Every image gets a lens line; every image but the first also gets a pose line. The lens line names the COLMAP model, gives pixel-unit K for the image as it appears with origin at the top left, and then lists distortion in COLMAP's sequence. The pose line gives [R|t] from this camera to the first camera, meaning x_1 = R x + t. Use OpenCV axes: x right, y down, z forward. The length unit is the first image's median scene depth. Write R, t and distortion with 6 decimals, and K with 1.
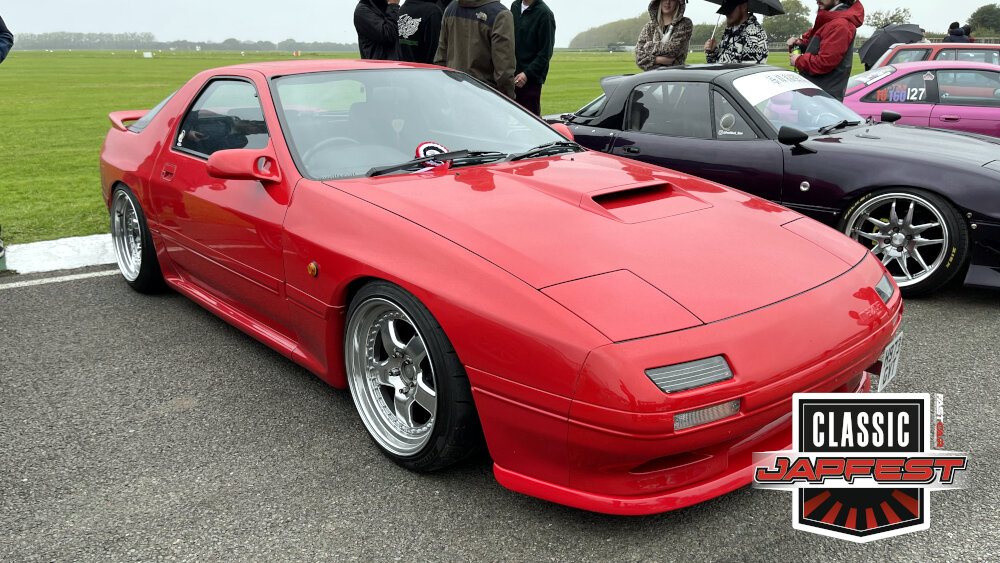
lens RADIAL K [[757.0, 0, 494.7], [0, 757.0, 293.2], [0, 0, 1]] dist [0.083233, -0.110000]
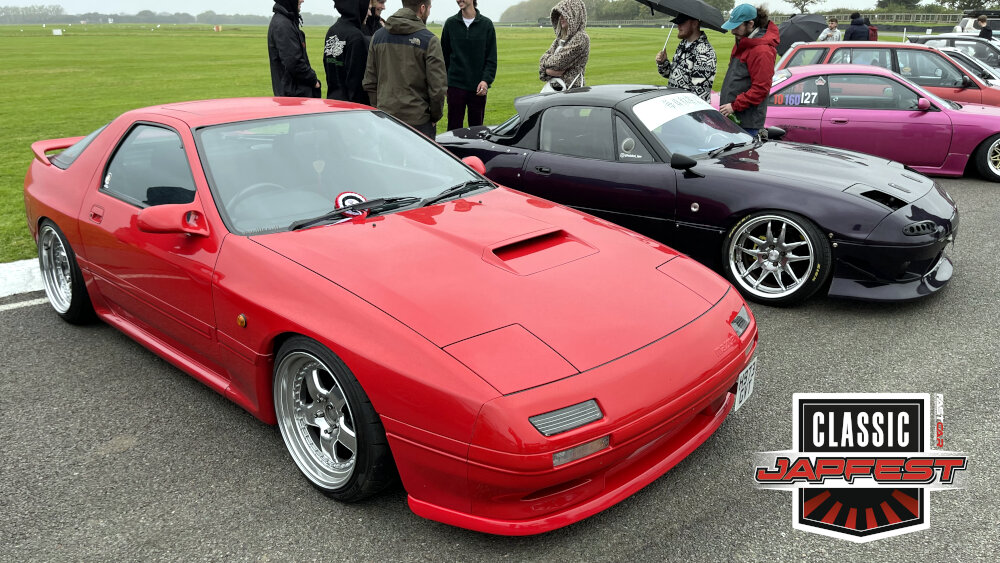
lens RADIAL K [[756.1, 0, 501.1], [0, 756.1, 292.8], [0, 0, 1]] dist [0.082362, -0.110871]
pose [[0.995561, -0.028979, 0.089547, 0.025125], [0.026201, 0.999143, 0.032049, -0.065748], [-0.090399, -0.029560, 0.995467, -0.088877]]
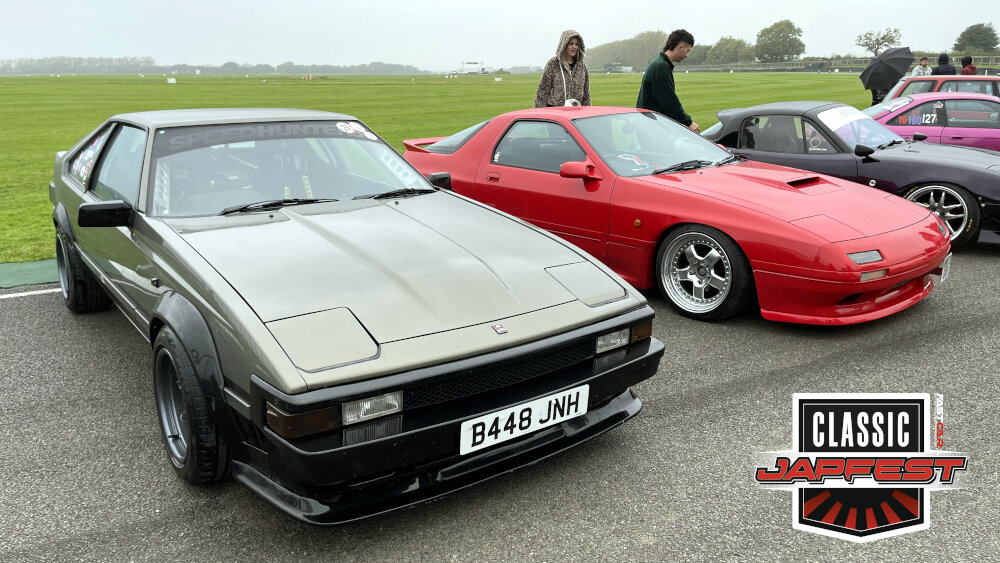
lens RADIAL K [[756.1, 0, 501.1], [0, 756.1, 292.8], [0, 0, 1]] dist [0.082362, -0.110871]
pose [[0.999891, -0.010315, 0.010606, -0.403297], [0.010578, 0.999631, -0.025039, 0.124676], [-0.010344, 0.025148, 0.999630, -0.588839]]
